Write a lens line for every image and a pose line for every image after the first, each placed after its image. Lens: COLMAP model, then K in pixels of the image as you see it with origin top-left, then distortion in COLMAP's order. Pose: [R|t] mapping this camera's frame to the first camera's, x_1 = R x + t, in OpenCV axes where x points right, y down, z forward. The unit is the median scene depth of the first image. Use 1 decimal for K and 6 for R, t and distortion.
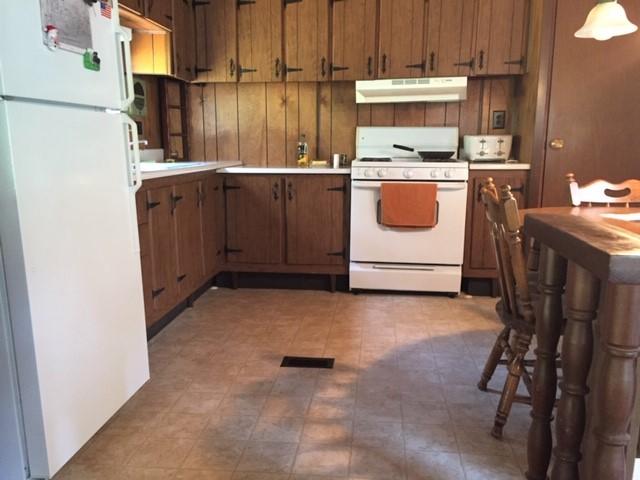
lens RADIAL K [[548.0, 0, 320.0], [0, 548.0, 240.0], [0, 0, 1]] dist [0.068563, -0.086119]
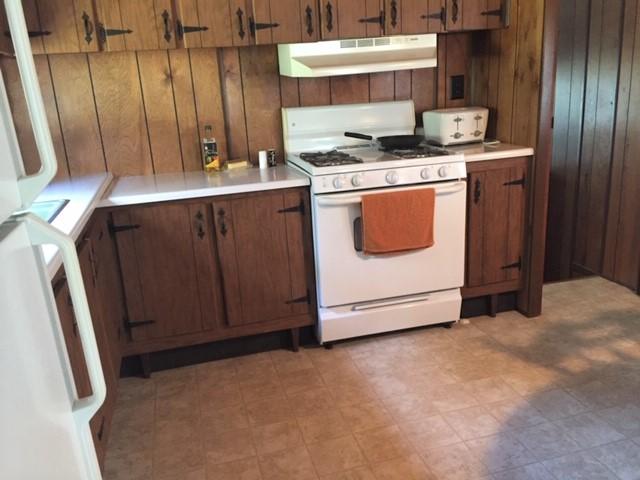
lens RADIAL K [[548.0, 0, 320.0], [0, 548.0, 240.0], [0, 0, 1]] dist [0.068563, -0.086119]
pose [[0.928598, -0.155745, 0.336823, -0.167991], [0.123377, 0.985604, 0.115596, -0.126847], [-0.349977, -0.065786, 0.934445, 0.341891]]
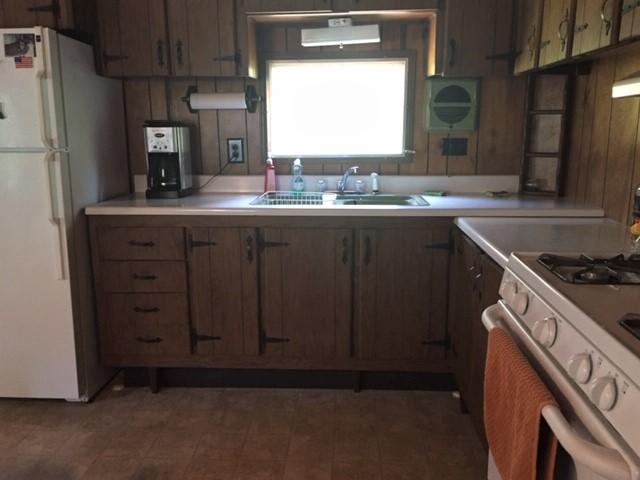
lens RADIAL K [[548.0, 0, 320.0], [0, 548.0, 240.0], [0, 0, 1]] dist [0.068563, -0.086119]
pose [[0.059602, 0.199098, -0.978165, 0.421815], [-0.169087, 0.967761, 0.186677, -0.193875], [0.983797, 0.154268, 0.091345, 0.790617]]
